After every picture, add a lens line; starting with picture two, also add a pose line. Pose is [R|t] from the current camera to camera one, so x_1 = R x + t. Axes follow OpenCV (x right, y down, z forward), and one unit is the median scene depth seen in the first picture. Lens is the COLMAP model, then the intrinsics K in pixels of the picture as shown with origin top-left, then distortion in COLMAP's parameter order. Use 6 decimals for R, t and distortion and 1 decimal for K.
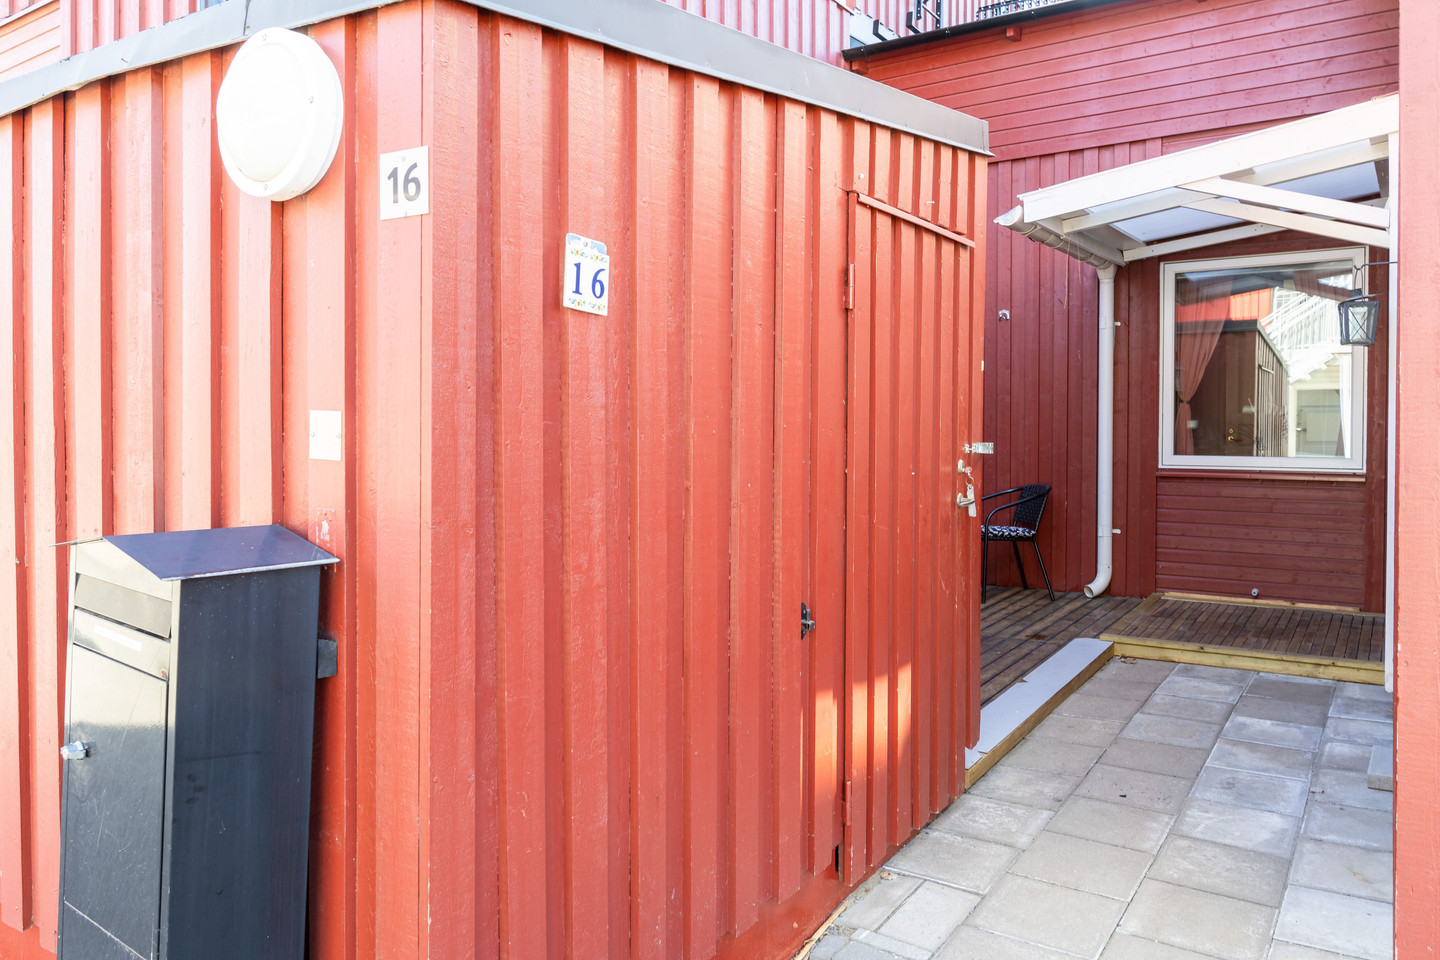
lens RADIAL K [[968.3, 0, 739.7], [0, 968.3, 486.2], [0, 0, 1]] dist [0.002021, 0.000398]
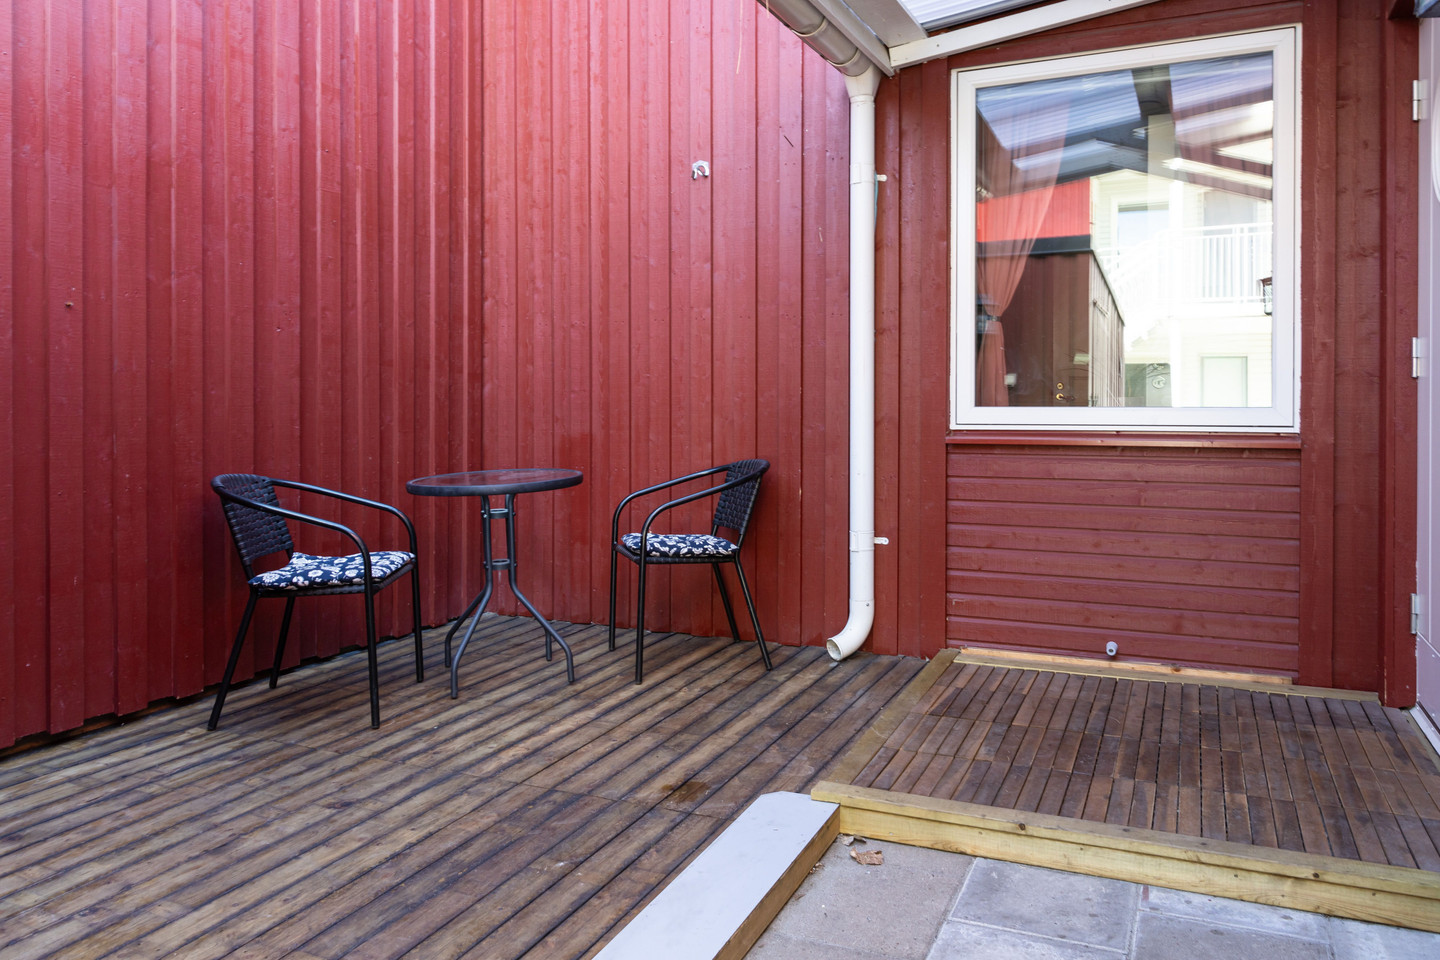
lens RADIAL K [[968.3, 0, 739.7], [0, 968.3, 486.2], [0, 0, 1]] dist [0.002021, 0.000398]
pose [[0.987092, -0.013242, 0.159606, 0.220122], [0.010390, 0.999771, 0.018689, 0.002818], [-0.159817, -0.016790, 0.987004, 0.459402]]
